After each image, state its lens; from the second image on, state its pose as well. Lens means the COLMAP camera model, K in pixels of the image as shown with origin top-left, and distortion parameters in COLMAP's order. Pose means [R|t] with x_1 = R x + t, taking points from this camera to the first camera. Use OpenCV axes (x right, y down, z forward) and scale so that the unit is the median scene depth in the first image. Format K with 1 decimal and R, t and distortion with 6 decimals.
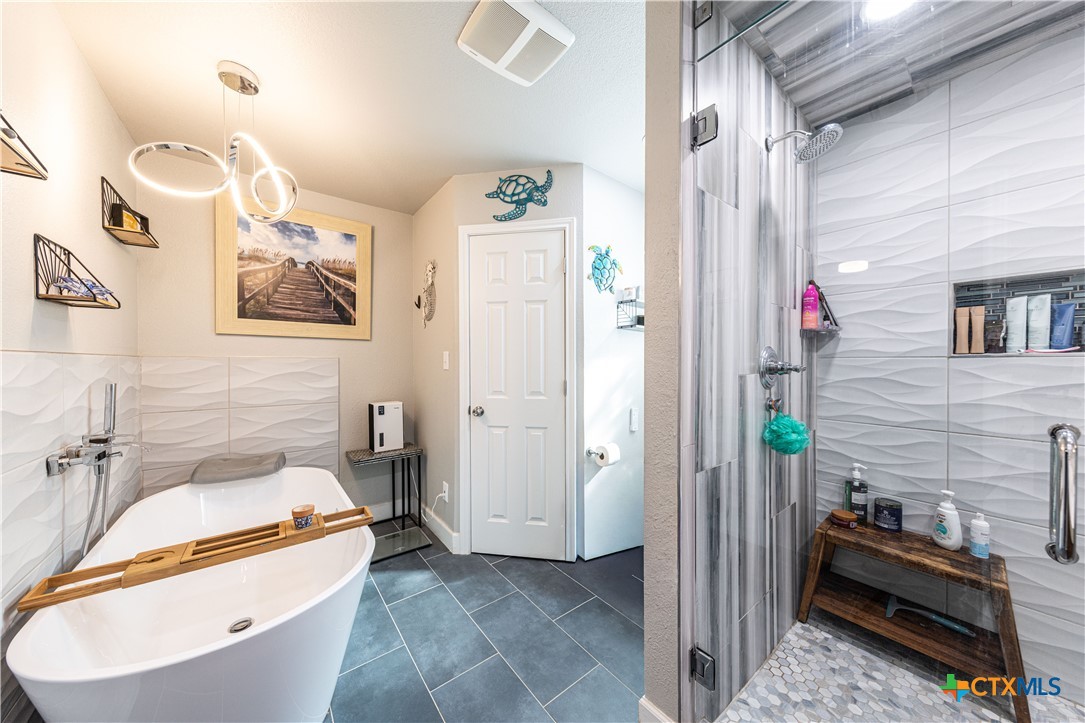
lens RADIAL K [[359.2, 0, 540.7], [0, 359.2, 364.7], [0, 0, 1]] dist [0.003808, -0.000390]
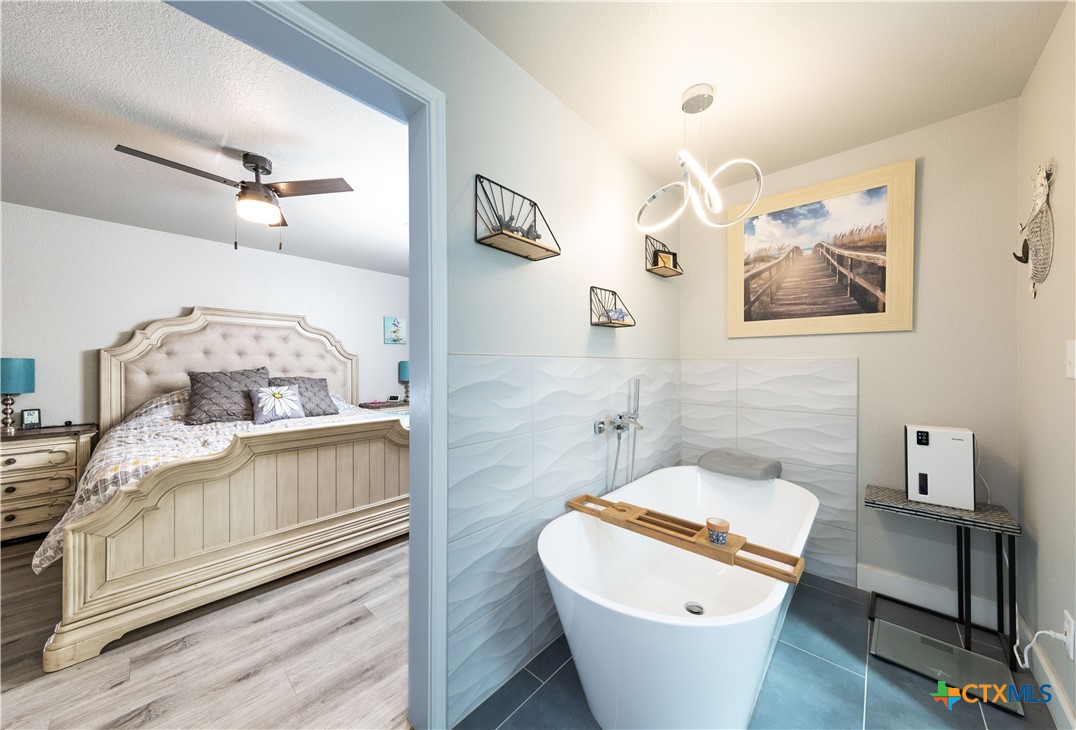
lens RADIAL K [[370.9, 0, 538.7], [0, 370.9, 366.3], [0, 0, 1]] dist [0.003414, 0.000106]
pose [[0.155777, 0.003054, -0.987788, 0.119797], [-0.007339, 0.999971, 0.001935, 0.002060], [0.987765, 0.006948, 0.155795, 0.233695]]
